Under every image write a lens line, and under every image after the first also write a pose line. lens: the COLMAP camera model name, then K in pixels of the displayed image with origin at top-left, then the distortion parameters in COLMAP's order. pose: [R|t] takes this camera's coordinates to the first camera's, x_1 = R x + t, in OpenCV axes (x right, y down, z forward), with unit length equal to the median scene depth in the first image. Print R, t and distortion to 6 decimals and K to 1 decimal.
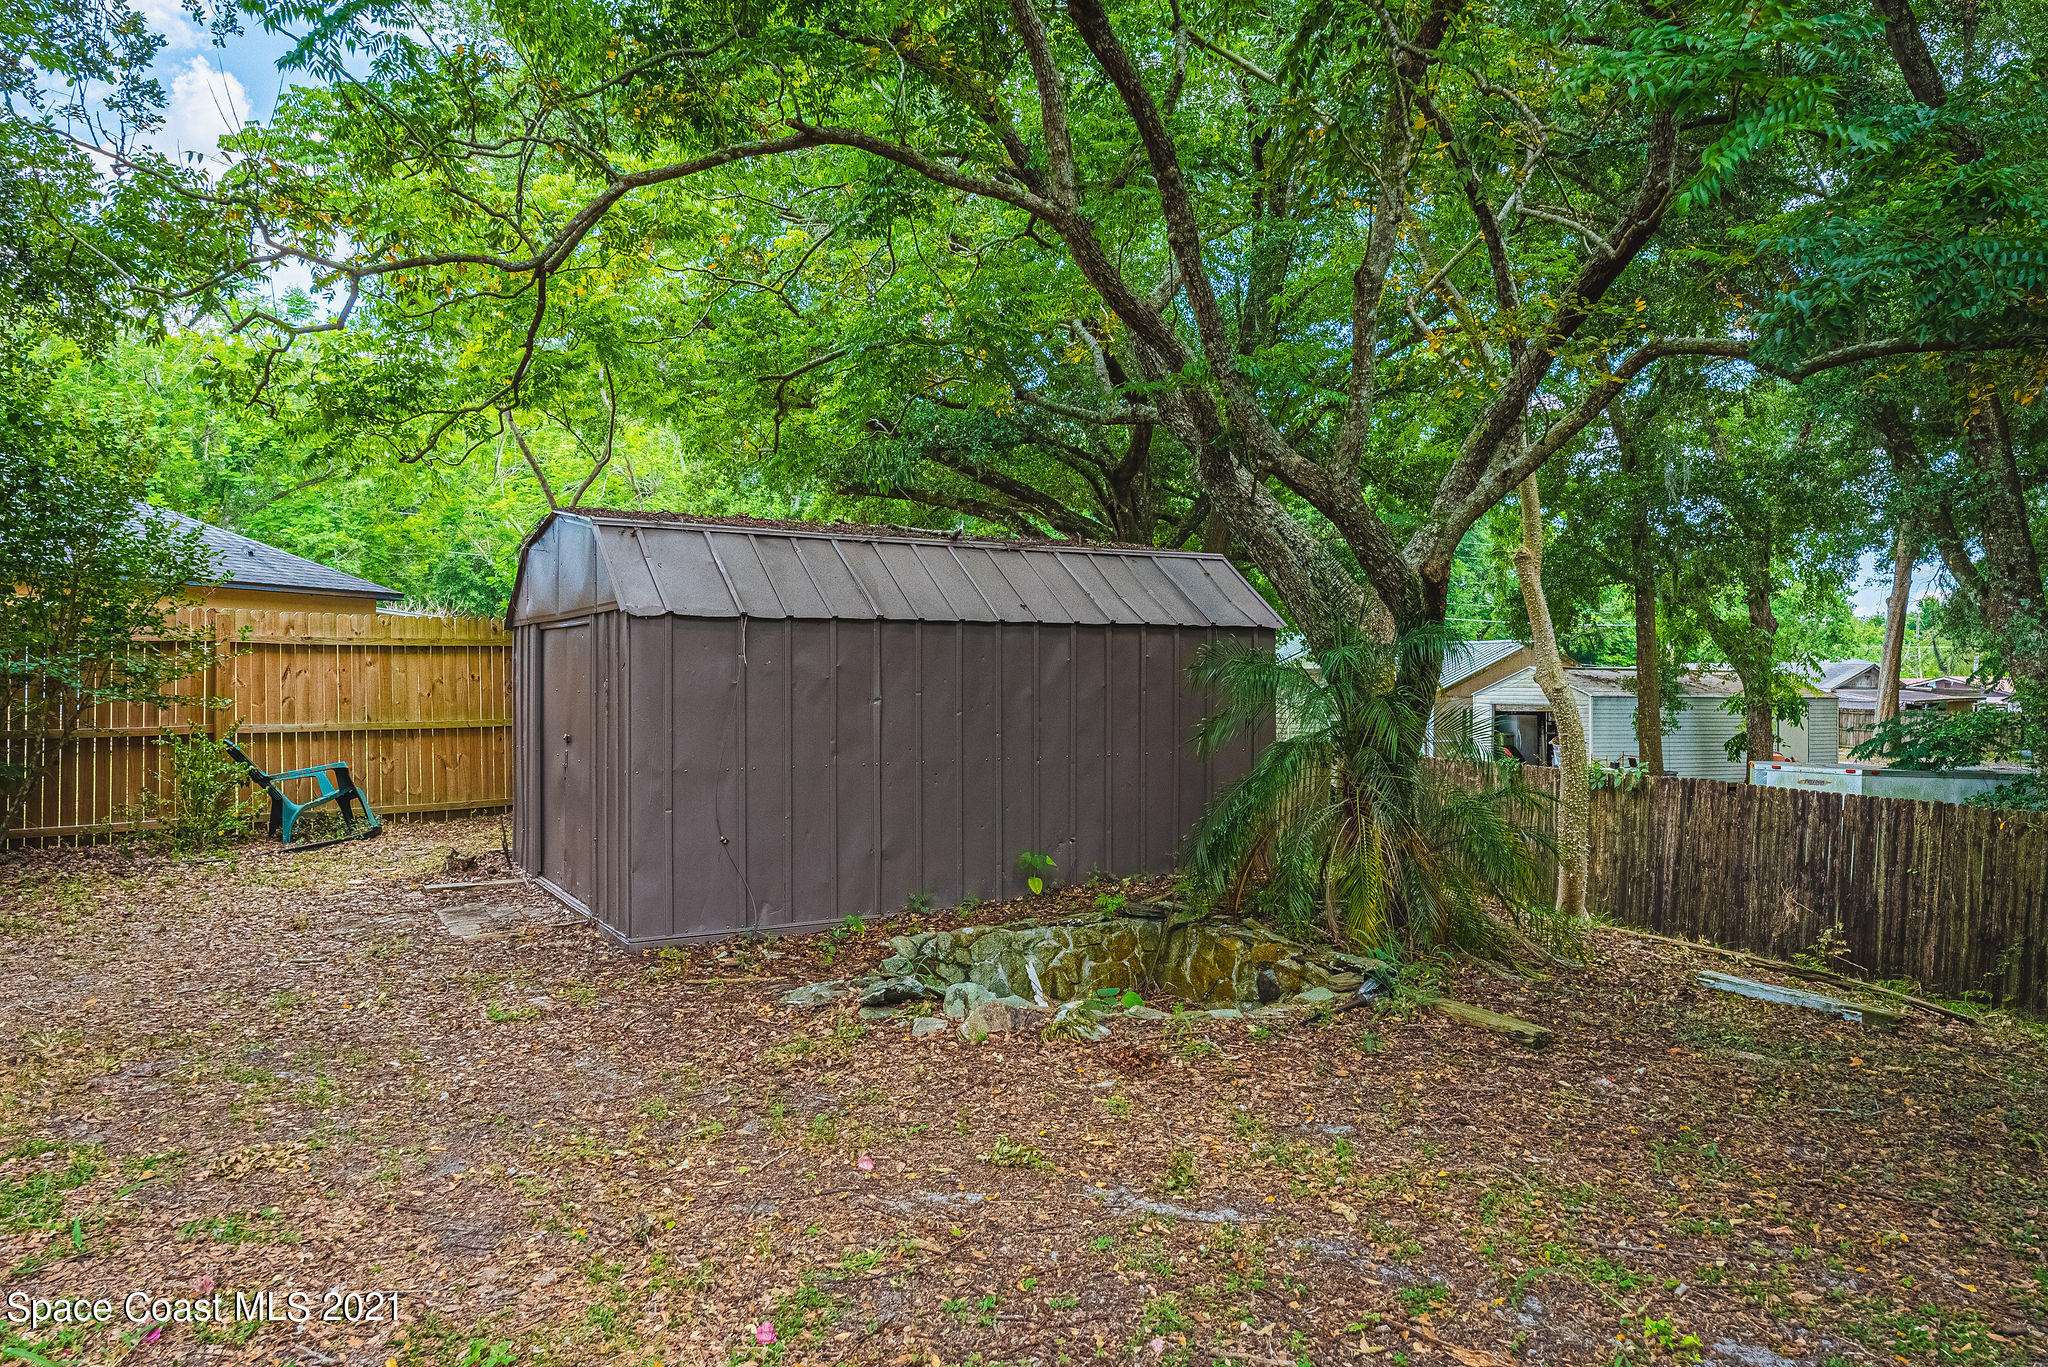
lens RADIAL K [[1309.5, 0, 1024.0], [0, 1309.5, 683.5], [0, 0, 1]] dist [0.000728, 0.000724]
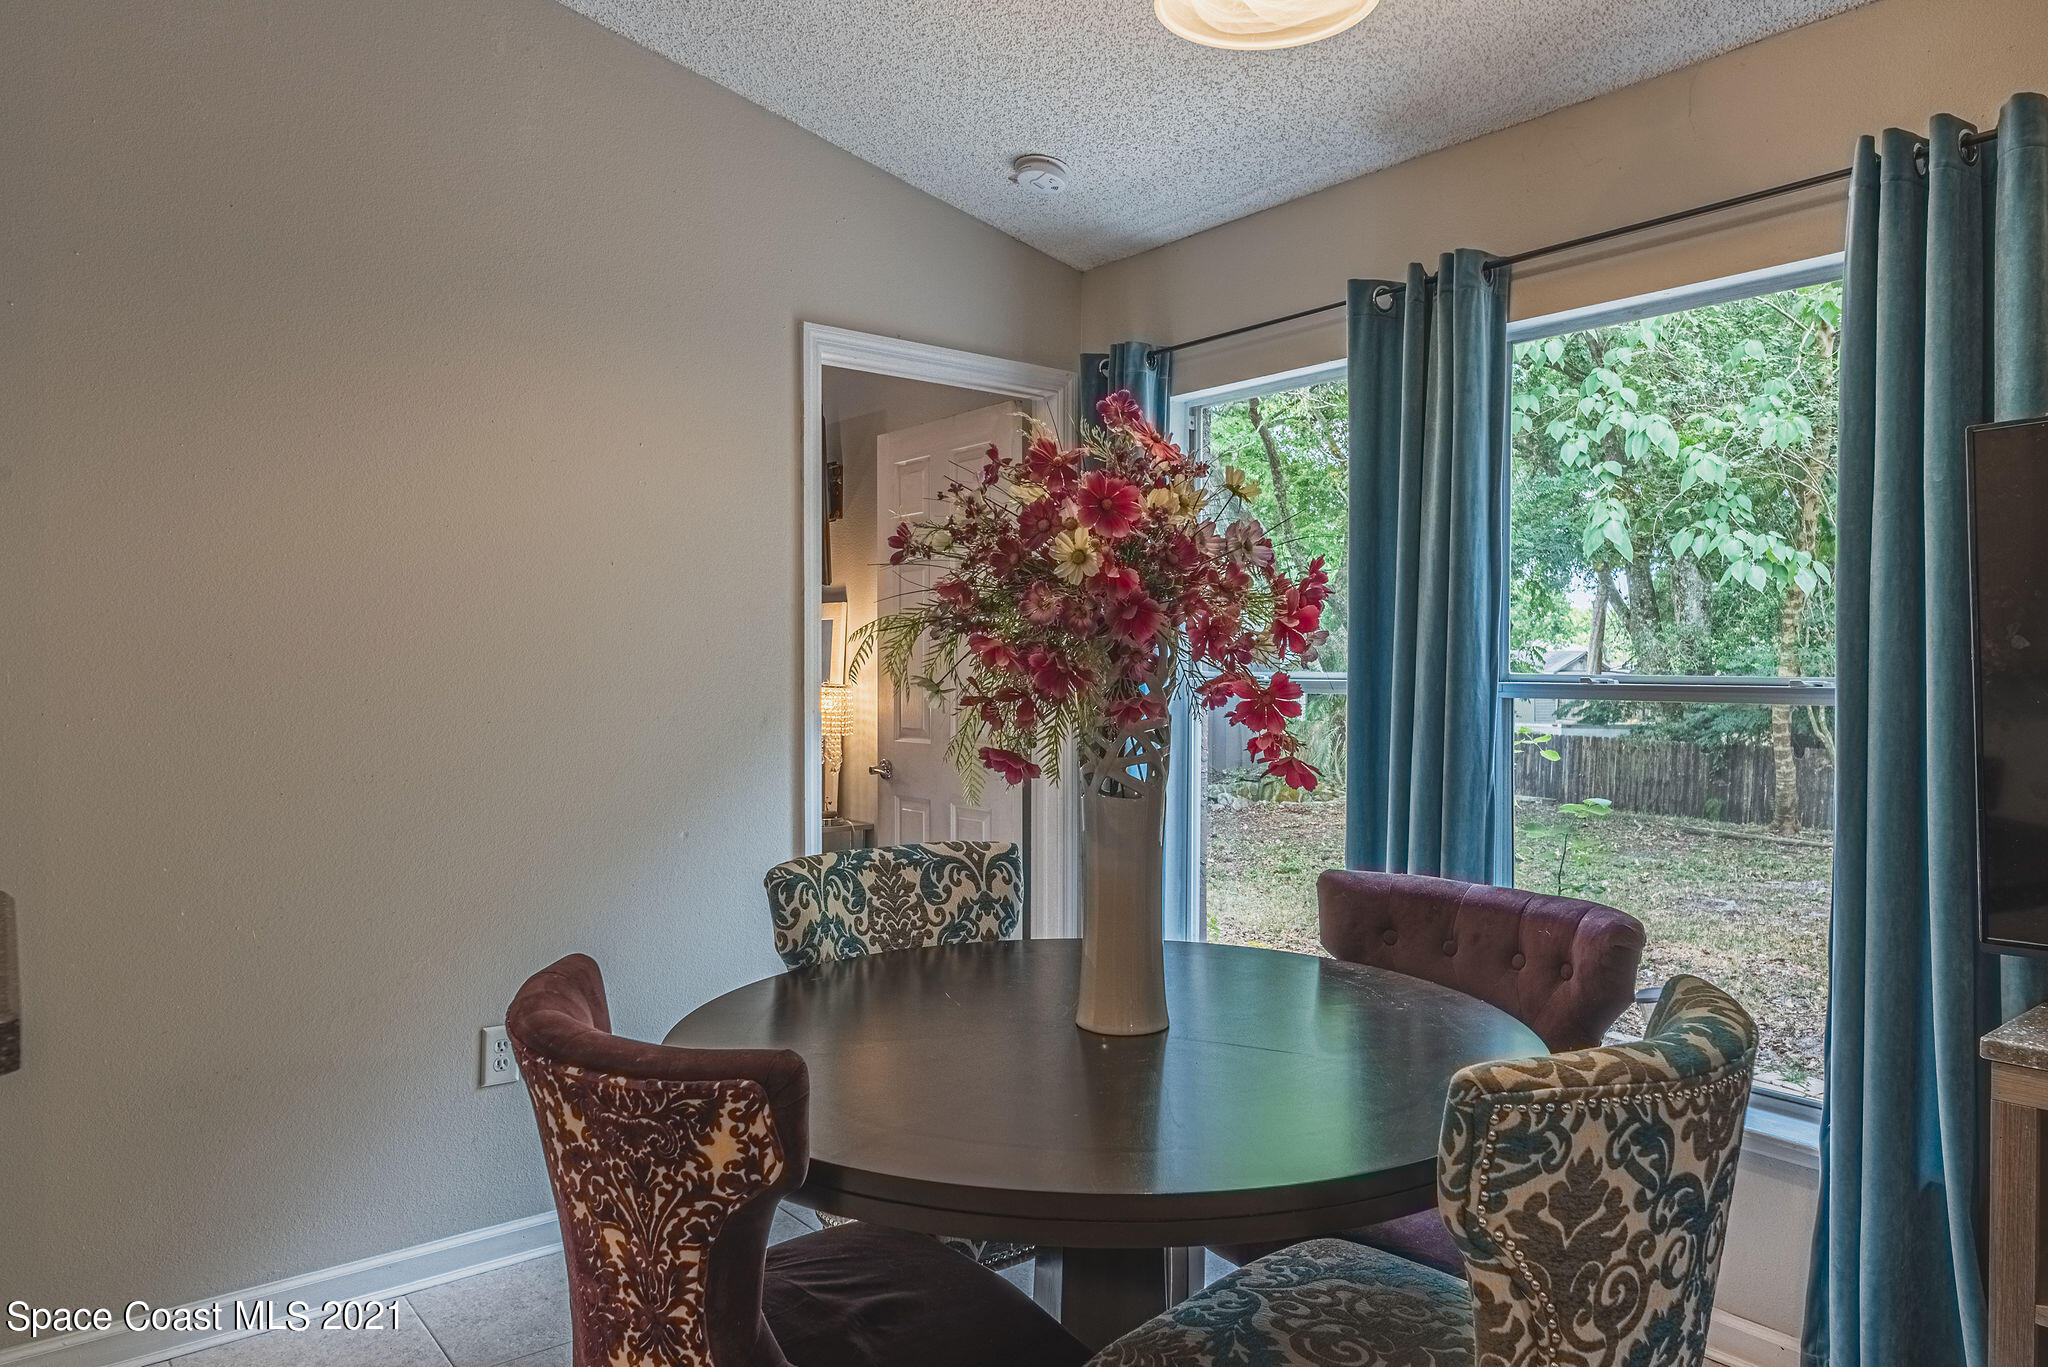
lens RADIAL K [[1309.5, 0, 1024.0], [0, 1309.5, 683.5], [0, 0, 1]] dist [0.000728, 0.000724]
pose [[0.986604, -0.006258, 0.163013, -0.300755], [0.004243, 0.999910, 0.012711, -0.007799], [-0.163078, -0.011849, 0.986542, -0.526052]]
